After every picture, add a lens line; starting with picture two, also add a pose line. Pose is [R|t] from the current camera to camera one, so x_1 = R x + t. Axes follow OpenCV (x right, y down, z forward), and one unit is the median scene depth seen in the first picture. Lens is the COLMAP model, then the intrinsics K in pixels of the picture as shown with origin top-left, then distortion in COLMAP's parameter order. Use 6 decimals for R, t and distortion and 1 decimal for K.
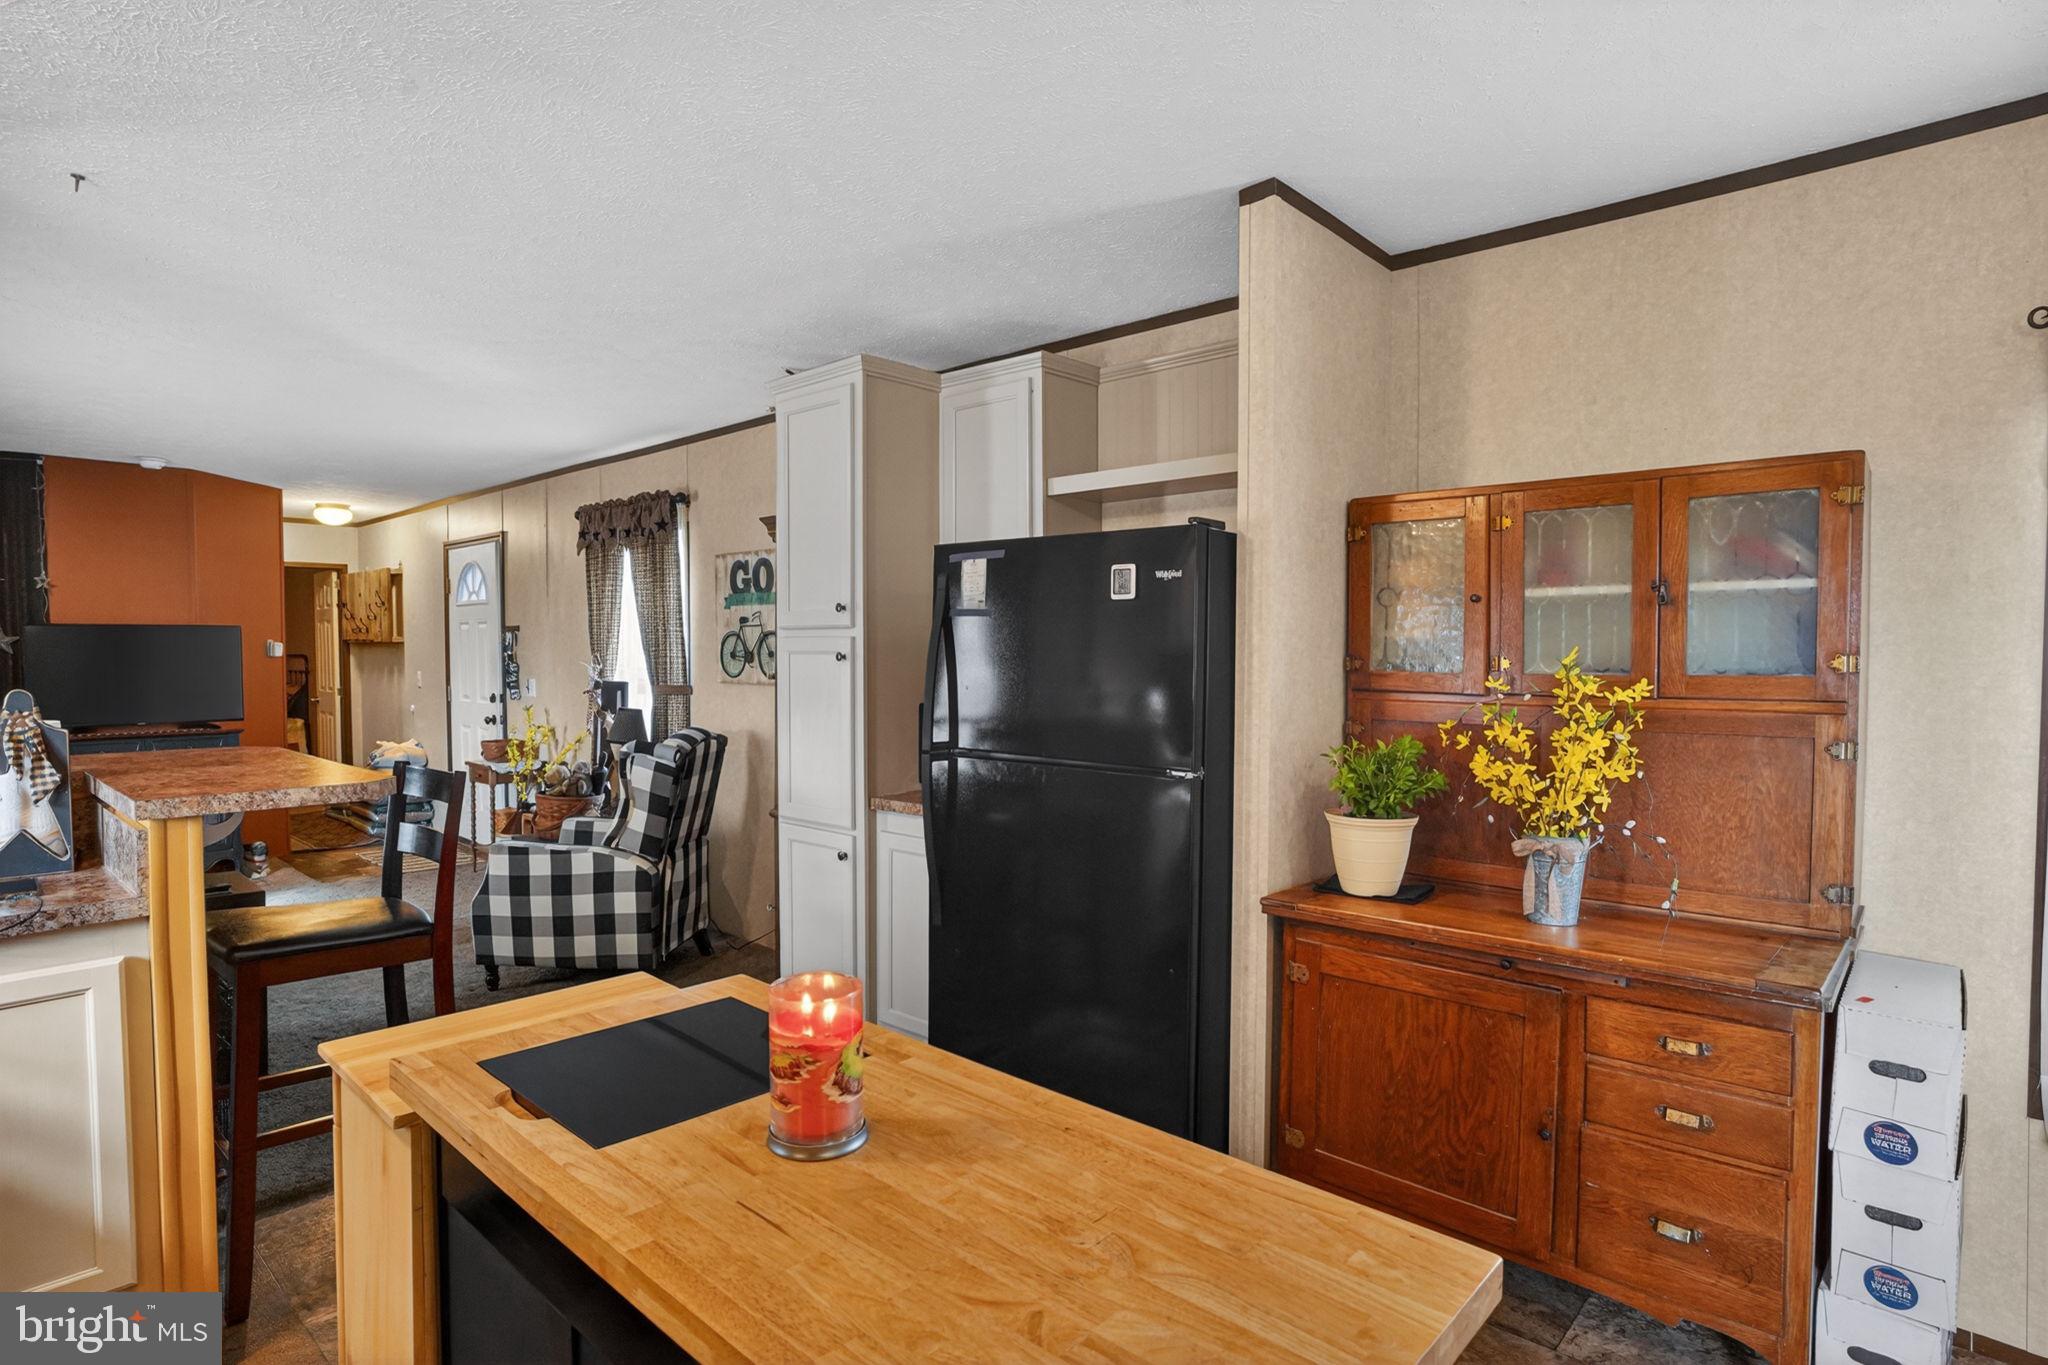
lens RADIAL K [[1059.9, 0, 1030.3], [0, 1059.9, 679.9], [0, 0, 1]] dist [-0.063833, 0.027870]
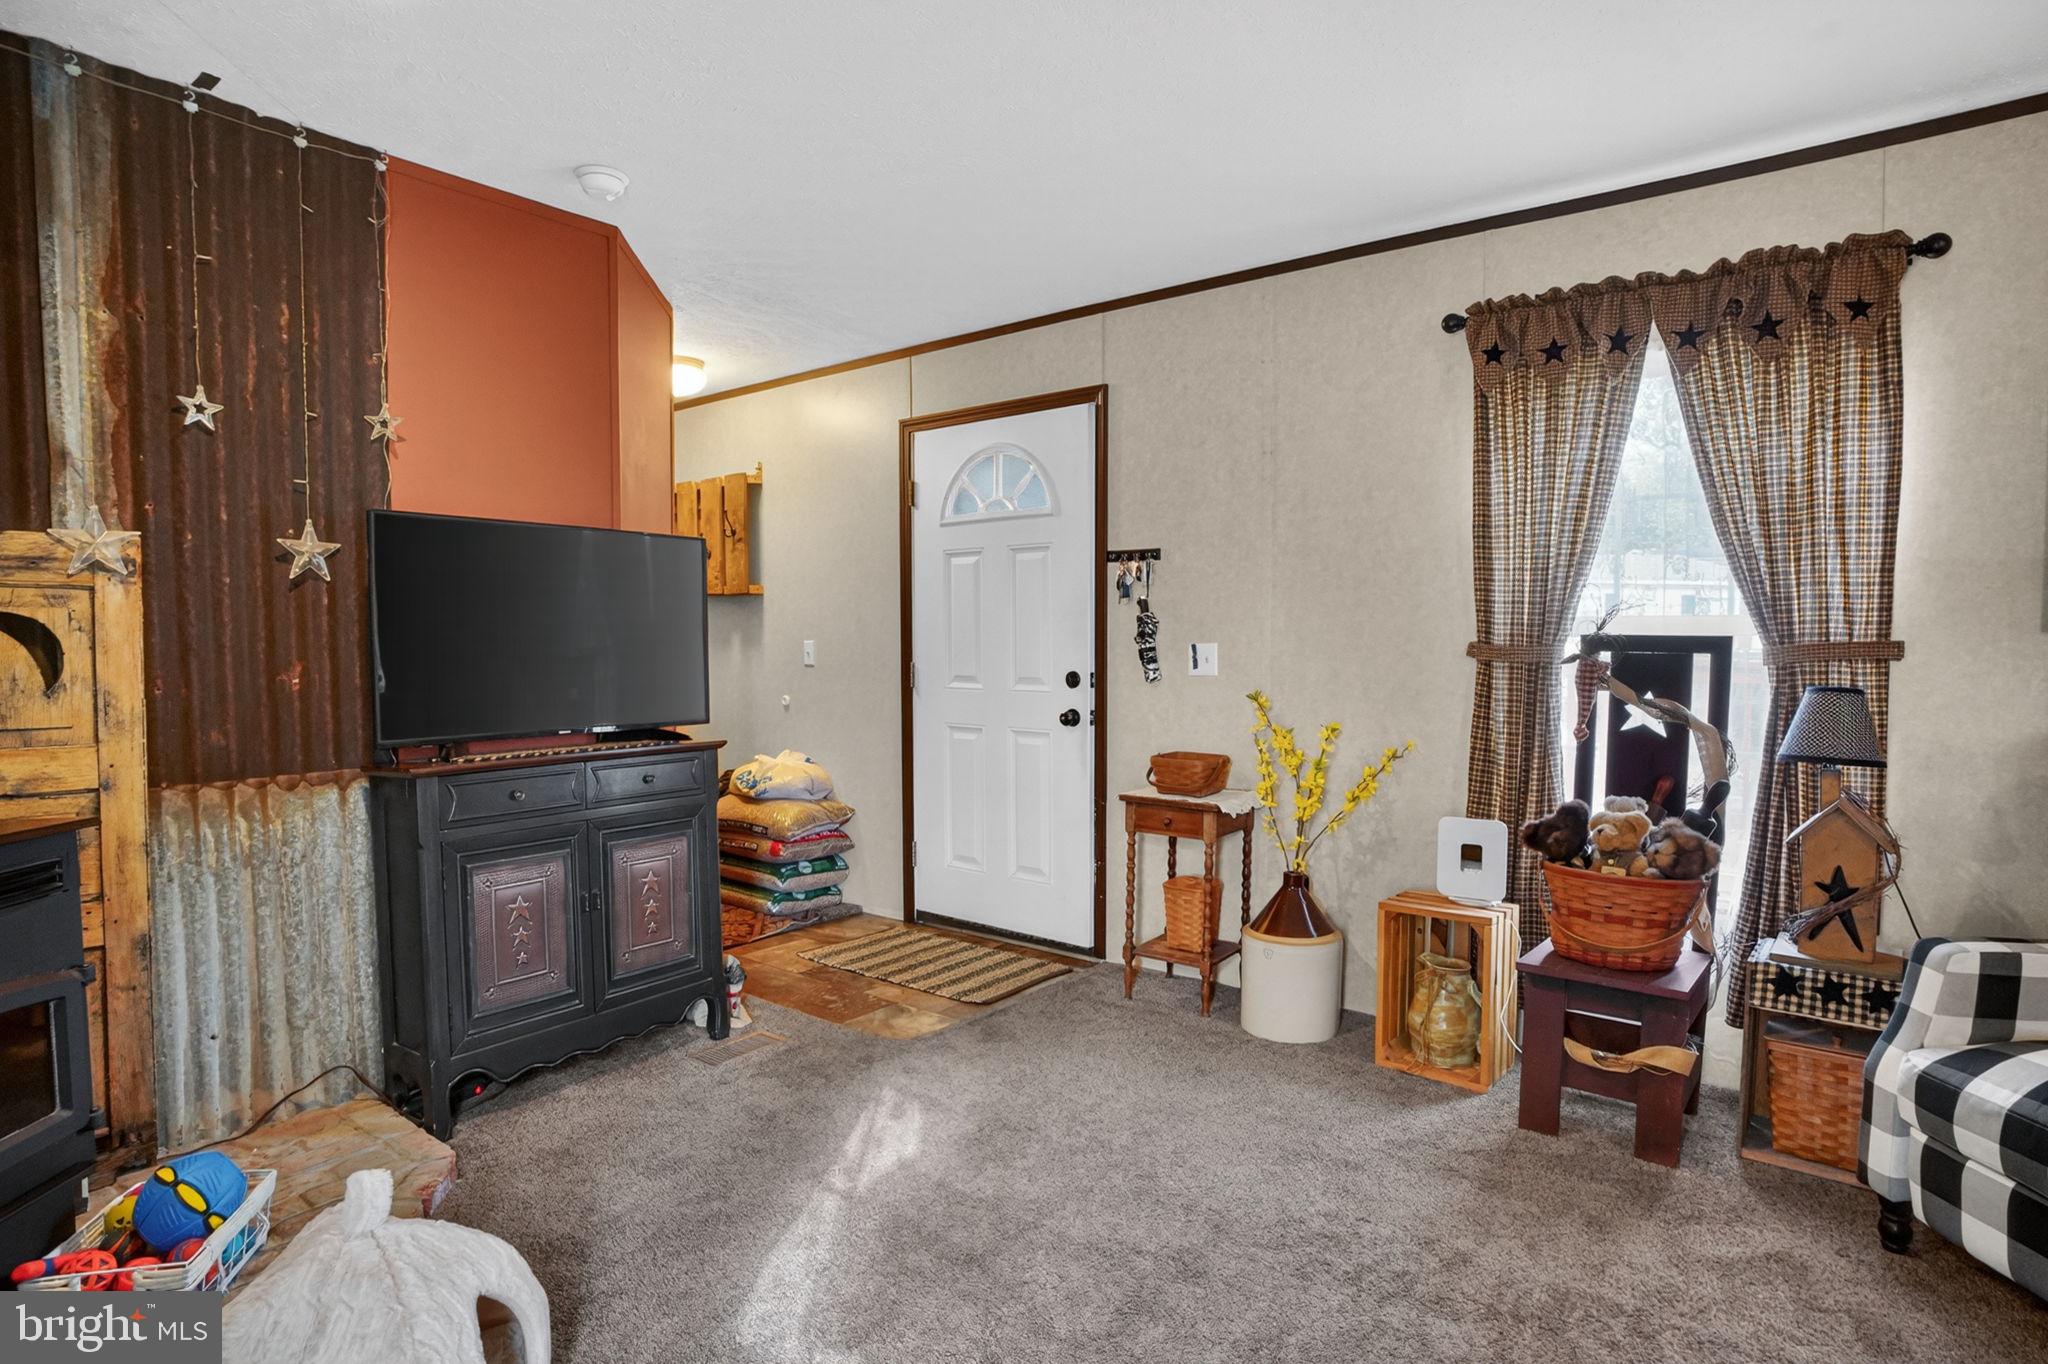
lens RADIAL K [[1082.5, 0, 1024.0], [0, 1082.5, 682.0], [0, 0, 1]] dist [-0.057929, 0.000065]
pose [[0.997699, -0.006438, 0.067485, -0.644741], [0.006063, 0.999965, 0.005758, 0.016271], [-0.067520, -0.005335, 0.997704, 0.461492]]
